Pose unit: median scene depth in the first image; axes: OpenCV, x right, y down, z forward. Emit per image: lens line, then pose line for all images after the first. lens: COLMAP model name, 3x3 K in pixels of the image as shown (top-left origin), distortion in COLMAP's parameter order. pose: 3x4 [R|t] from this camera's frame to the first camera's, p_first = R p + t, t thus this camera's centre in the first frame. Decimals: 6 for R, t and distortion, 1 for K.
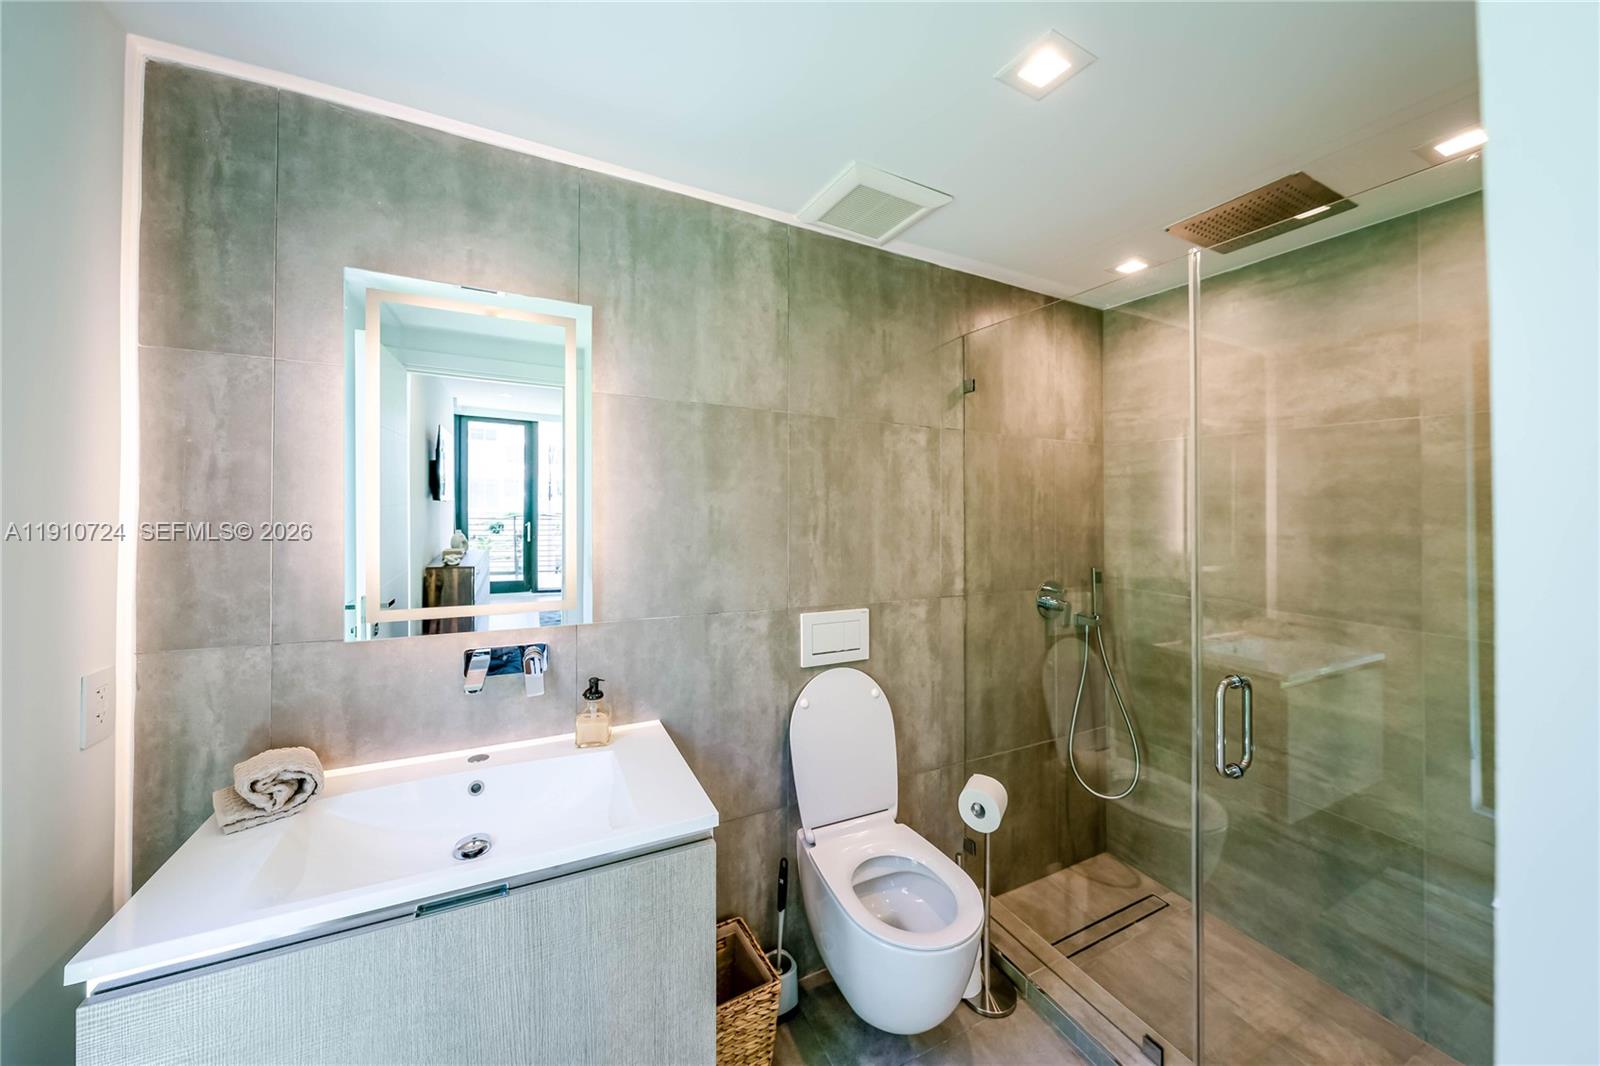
lens RADIAL K [[548.5, 0, 799.0], [0, 548.5, 499.0], [0, 0, 1]] dist [0.000916, -0.000039]
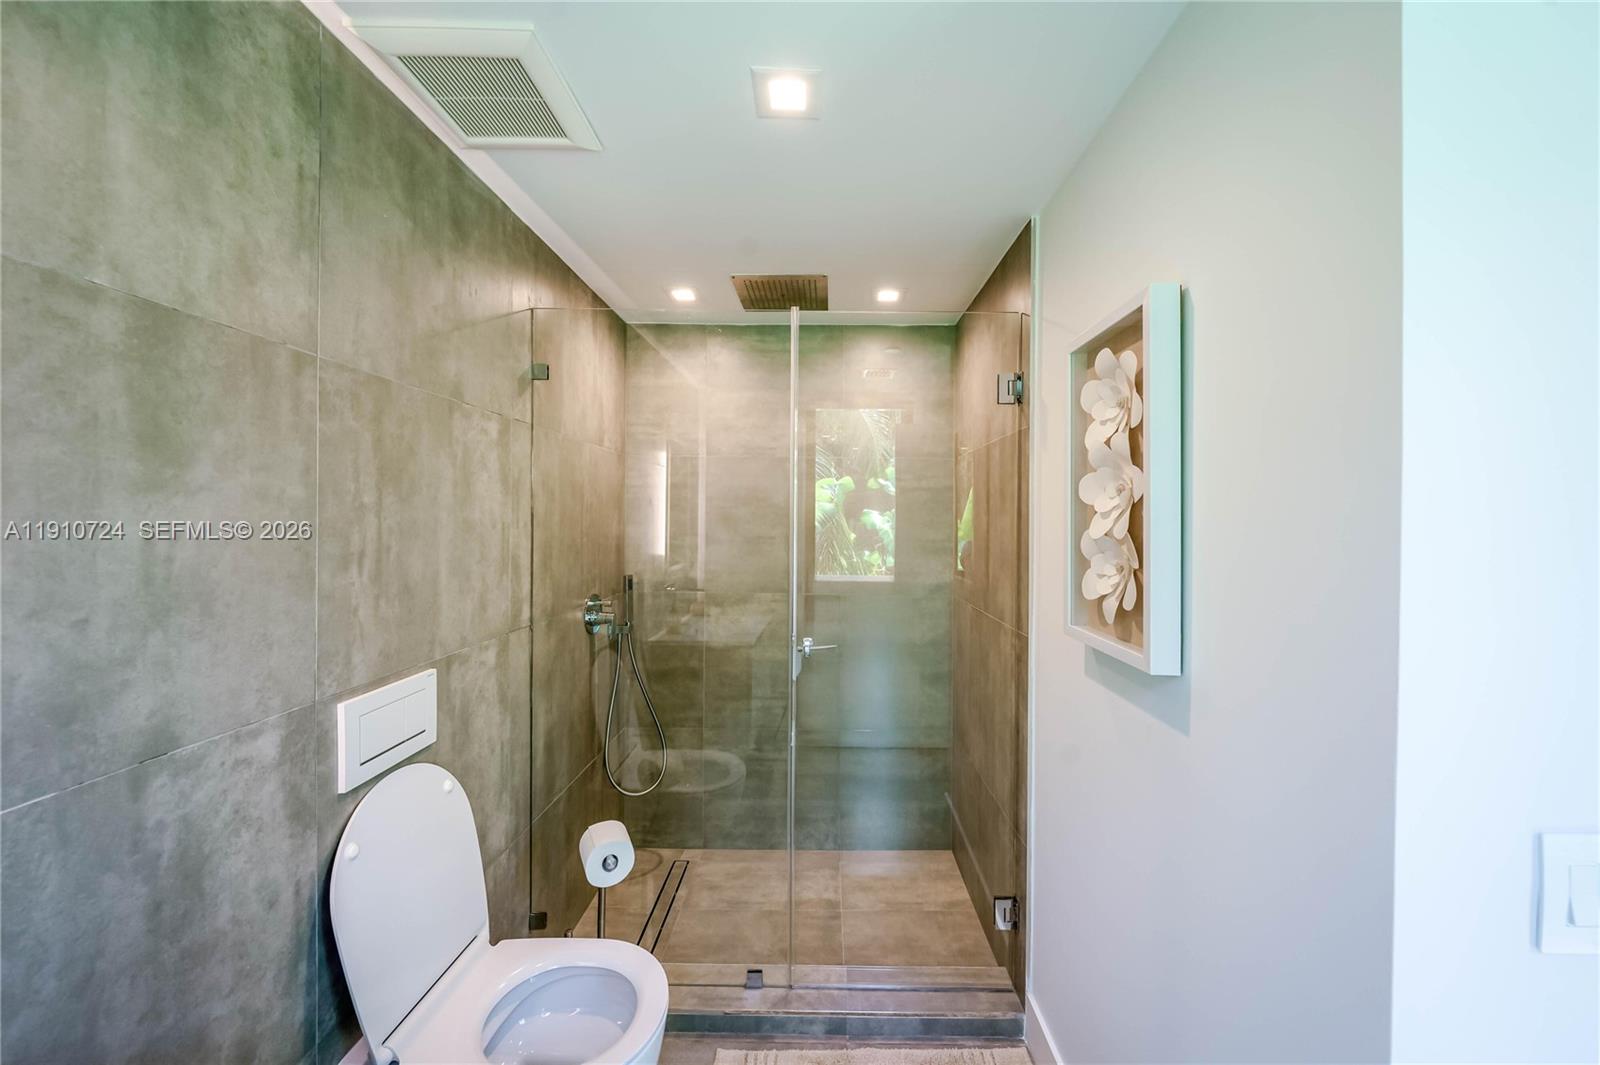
lens RADIAL K [[565.6, 0, 800.8], [0, 565.6, 514.1], [0, 0, 1]] dist [0.000304, -0.000120]
pose [[0.476585, -0.007322, 0.879098, -0.300825], [-0.007655, 0.999893, 0.012478, -0.005663], [-0.879095, -0.012676, 0.476478, 0.285559]]
